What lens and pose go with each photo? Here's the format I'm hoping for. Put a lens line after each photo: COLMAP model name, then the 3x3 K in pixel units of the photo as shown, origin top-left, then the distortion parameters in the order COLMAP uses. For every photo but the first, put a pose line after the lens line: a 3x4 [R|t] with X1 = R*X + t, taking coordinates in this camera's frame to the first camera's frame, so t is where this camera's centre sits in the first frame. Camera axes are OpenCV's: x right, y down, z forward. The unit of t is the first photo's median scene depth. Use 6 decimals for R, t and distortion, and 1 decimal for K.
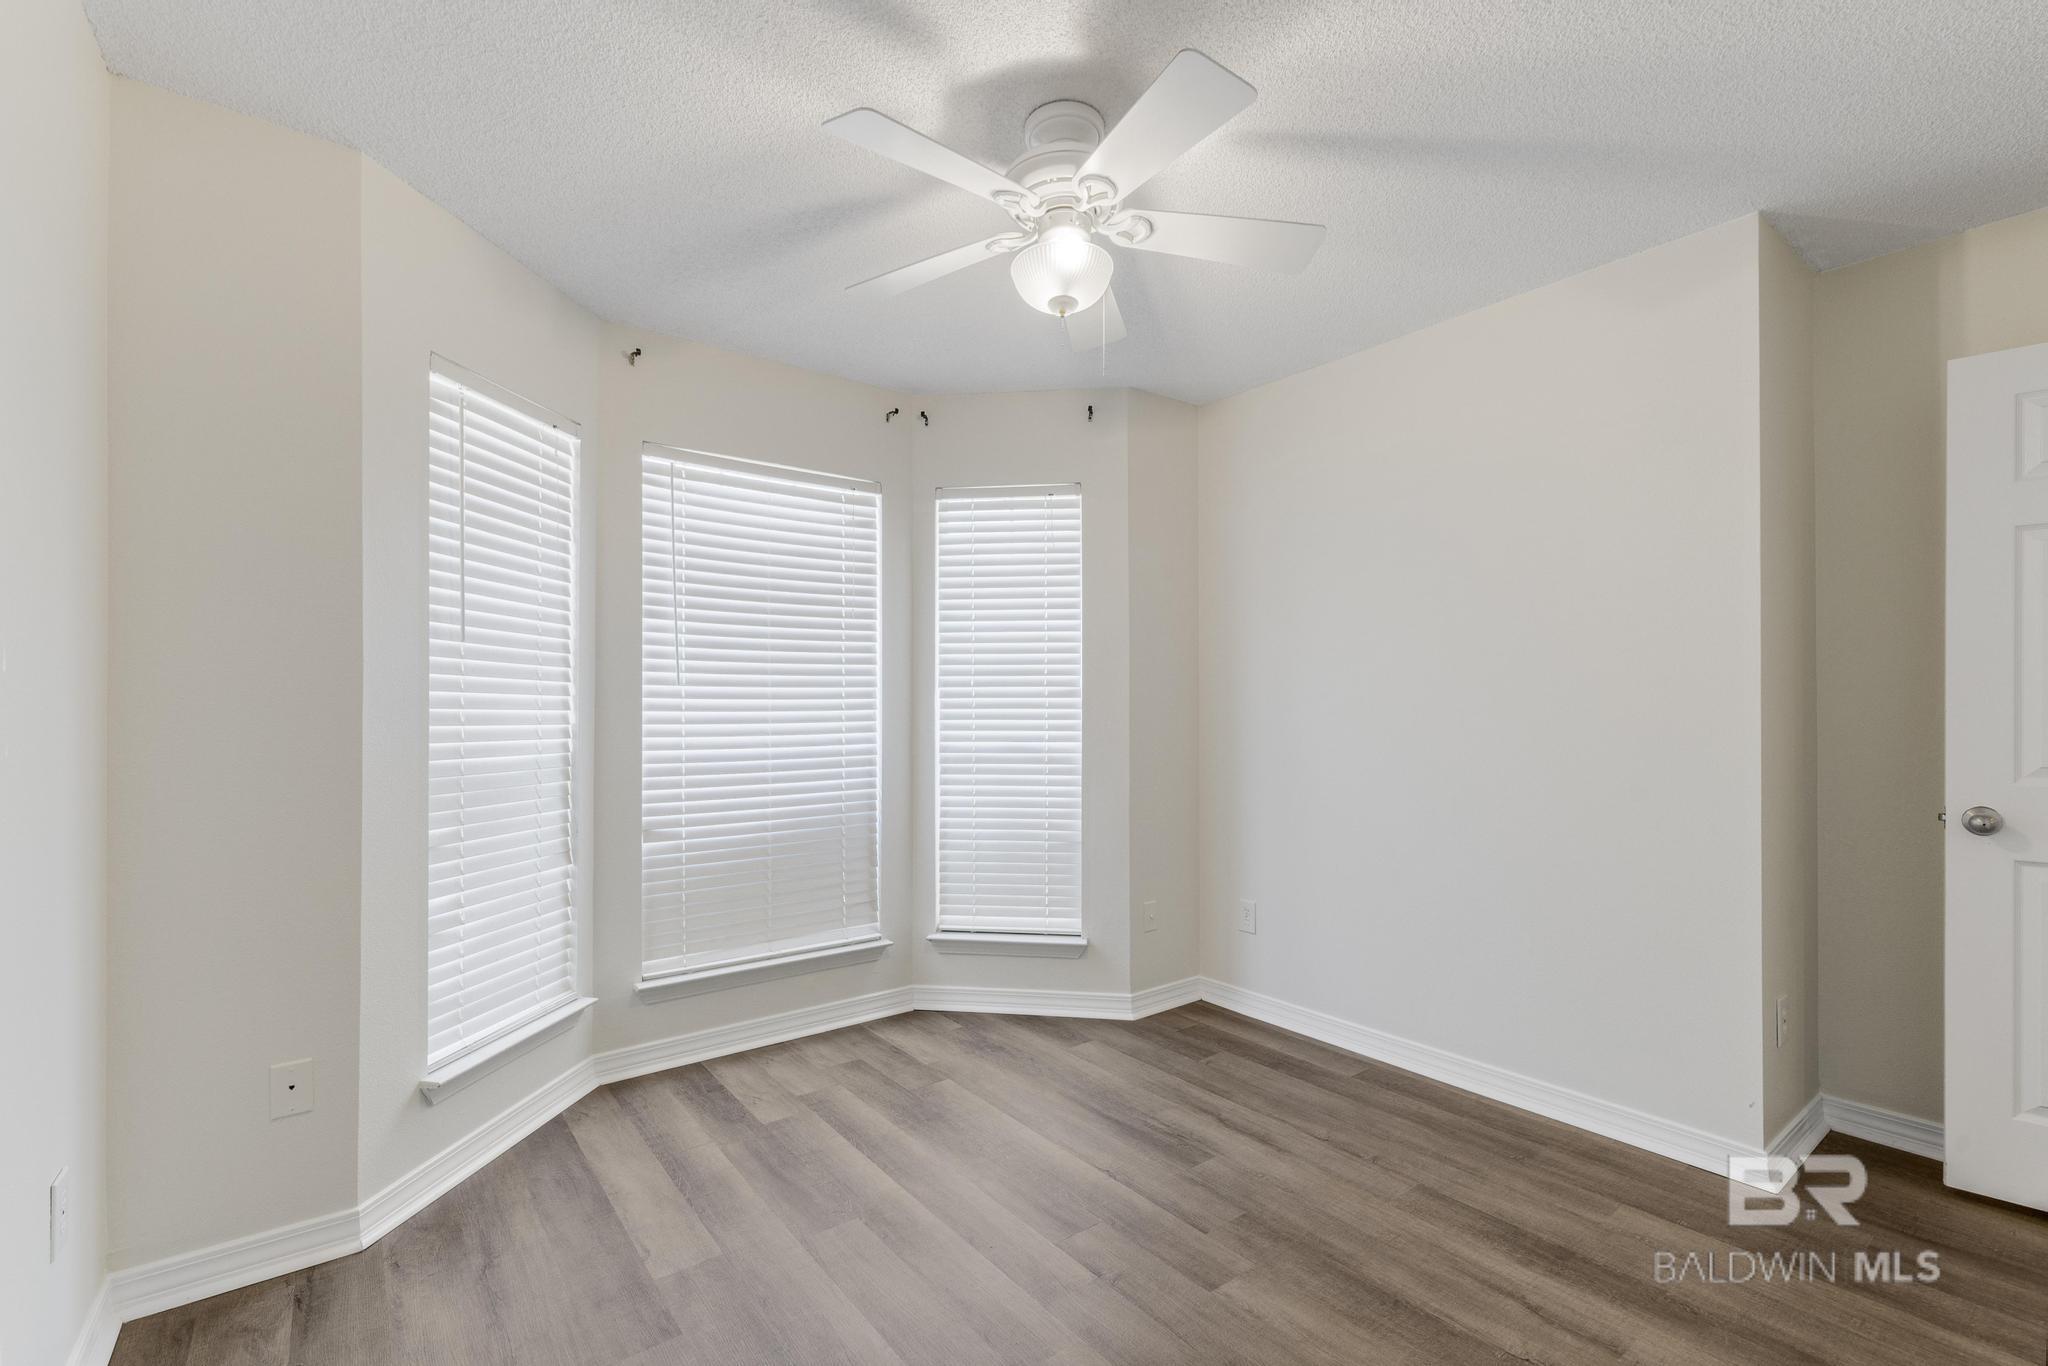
lens RADIAL K [[884.9, 0, 1023.7], [0, 884.9, 698.8], [0, 0, 1]] dist [0.000675, 0.000113]
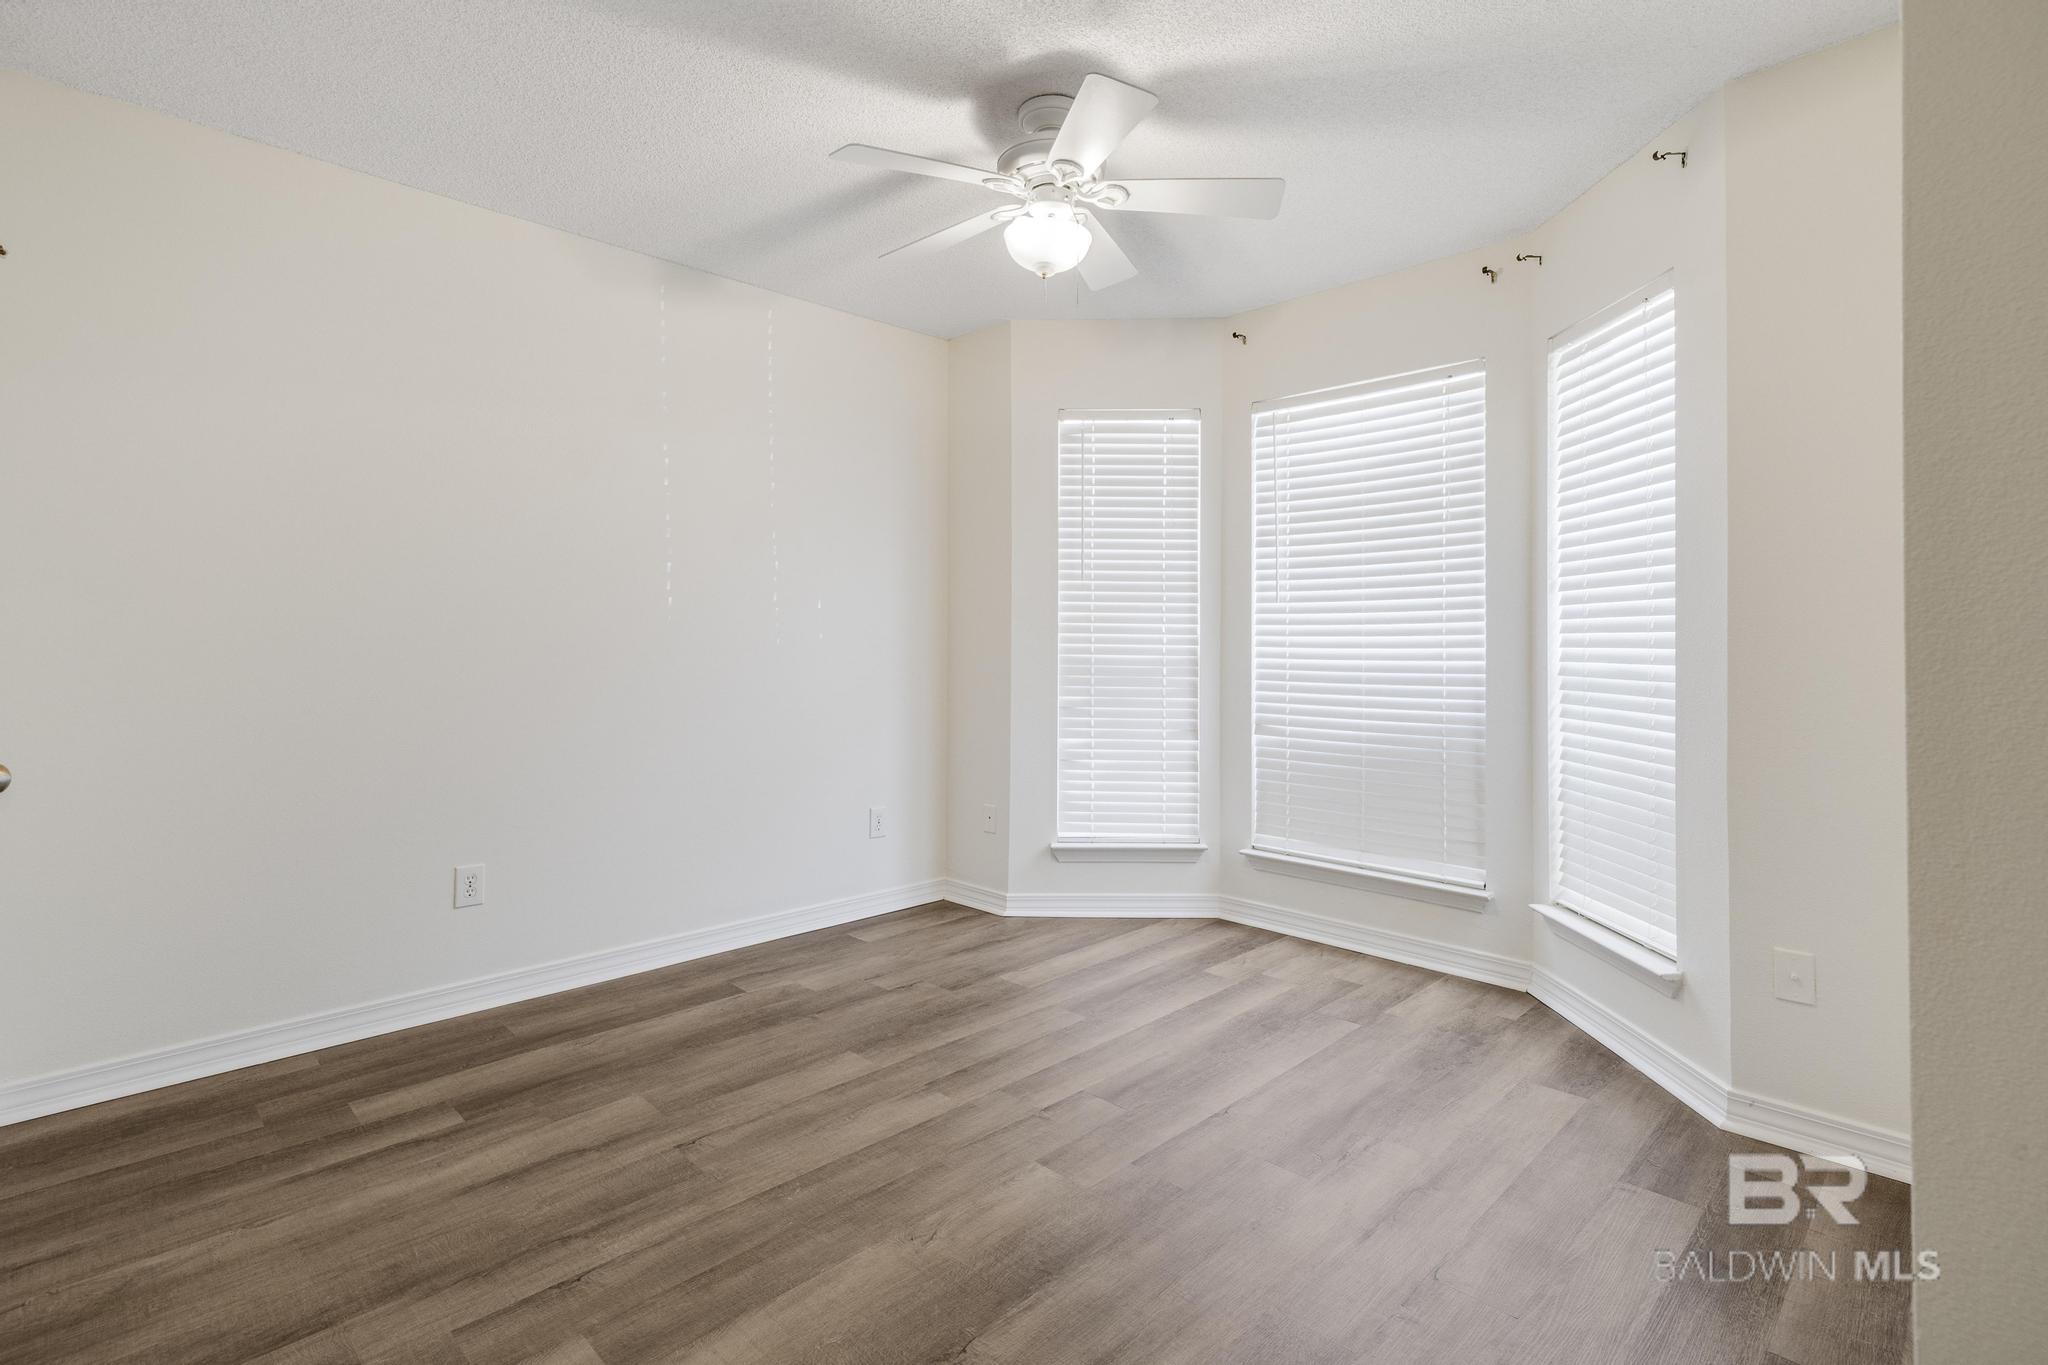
lens RADIAL K [[959.1, 0, 1025.3], [0, 959.1, 616.6], [0, 0, 1]] dist [0.000333, 0.000014]
pose [[0.140943, -0.026471, -0.989664, 0.865607], [0.003666, 0.999650, -0.026216, 0.037837], [0.990011, 0.000067, 0.140990, 0.533995]]
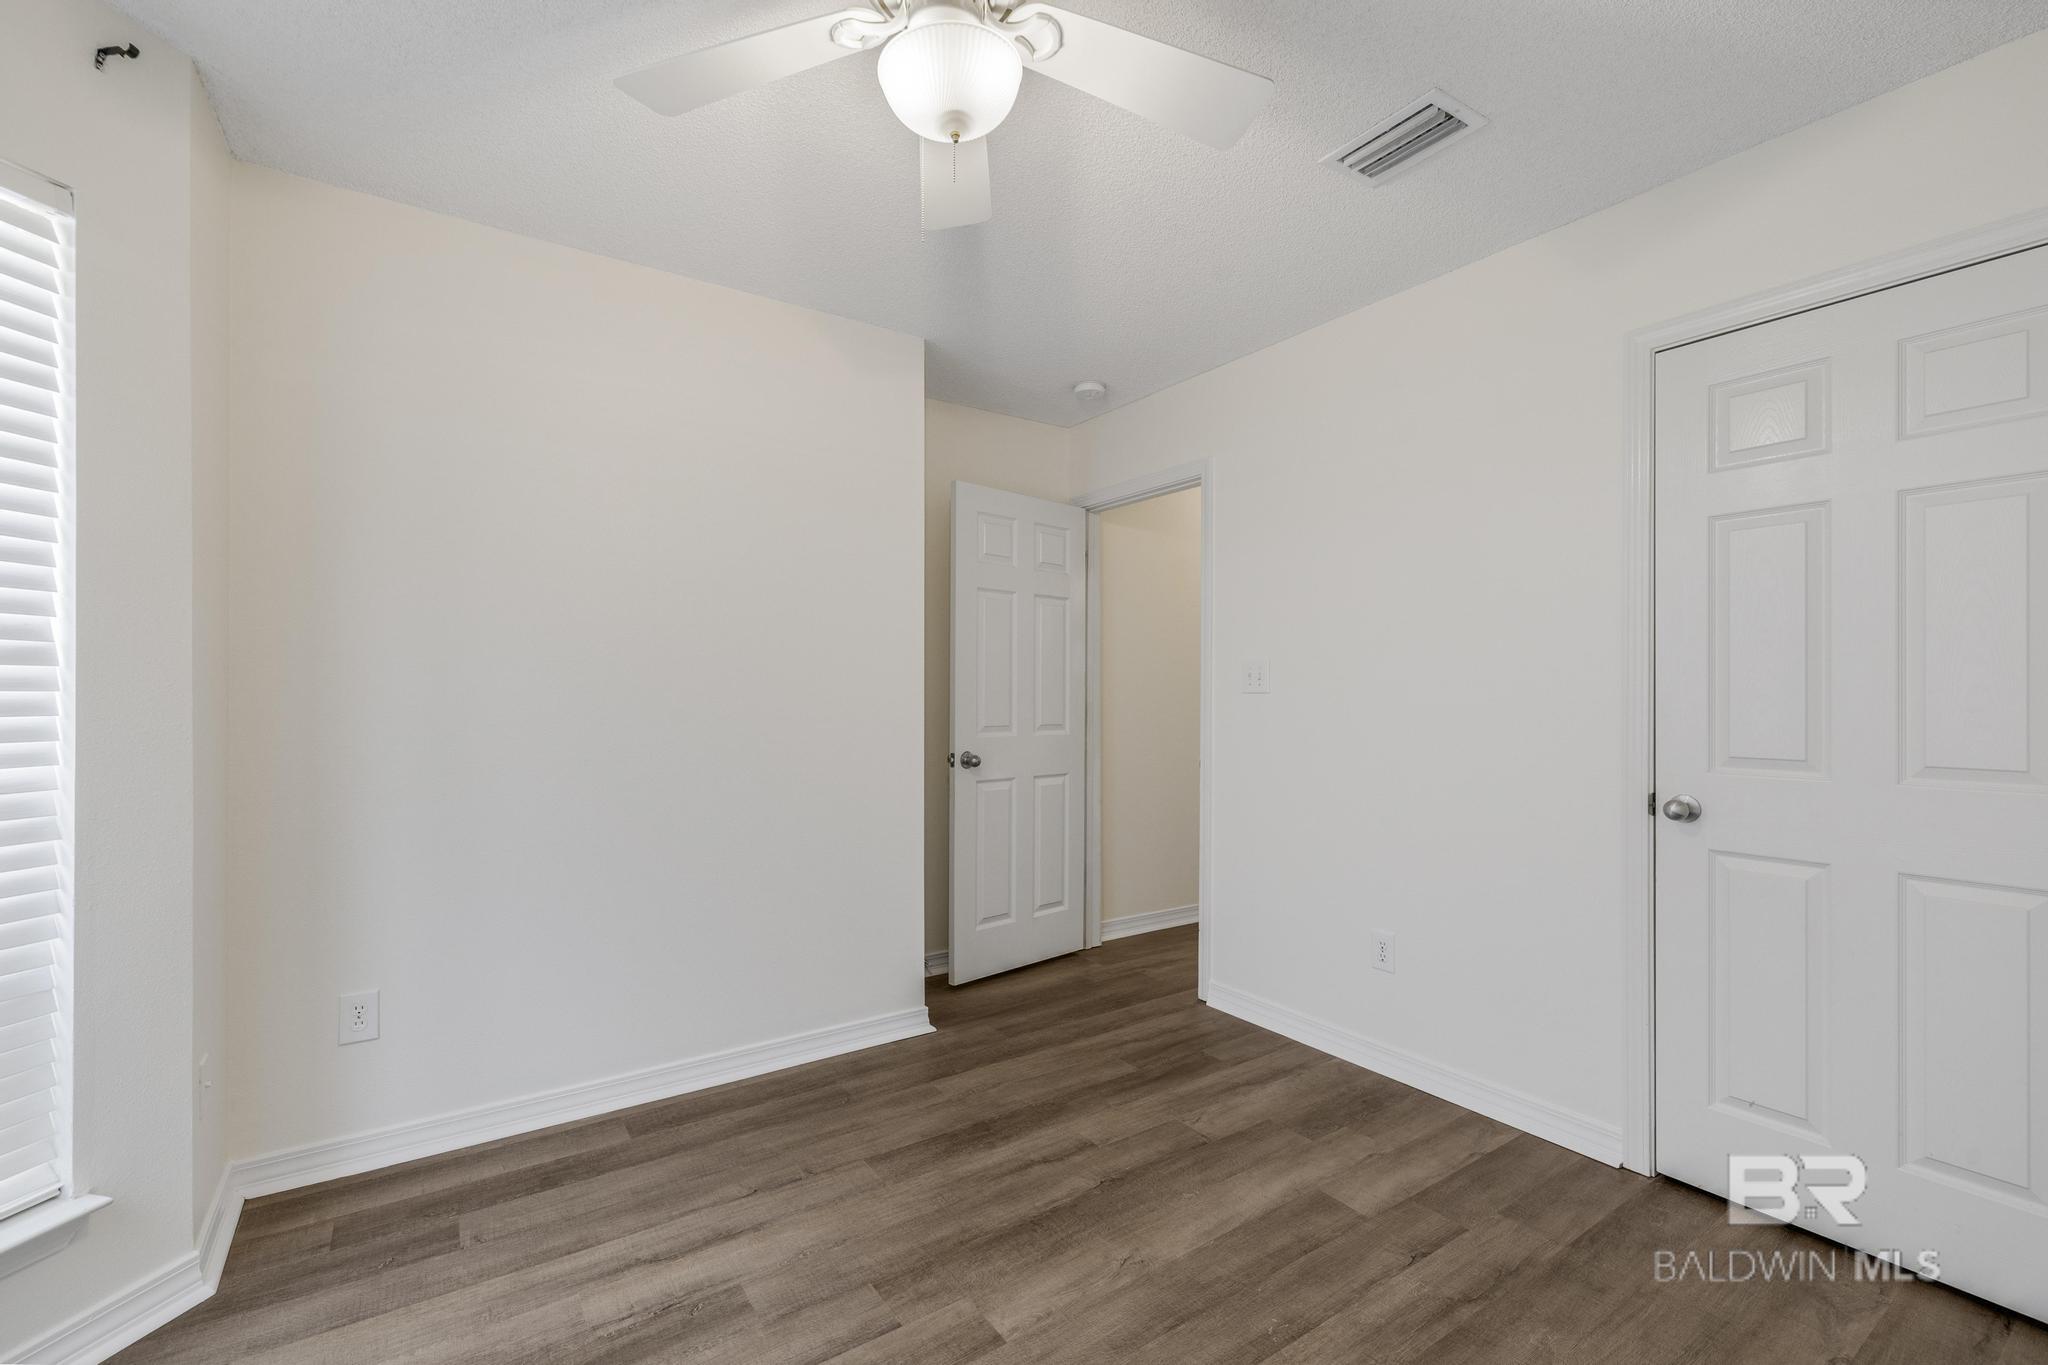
lens RADIAL K [[886.6, 0, 1024.0], [0, 886.6, 682.5], [0, 0, 1]] dist [0.000229, -0.000061]
pose [[0.050112, 0.012189, 0.998669, -0.446566], [-0.014455, 0.999830, -0.011478, 0.007755], [-0.998639, -0.013861, 0.050280, 0.609853]]
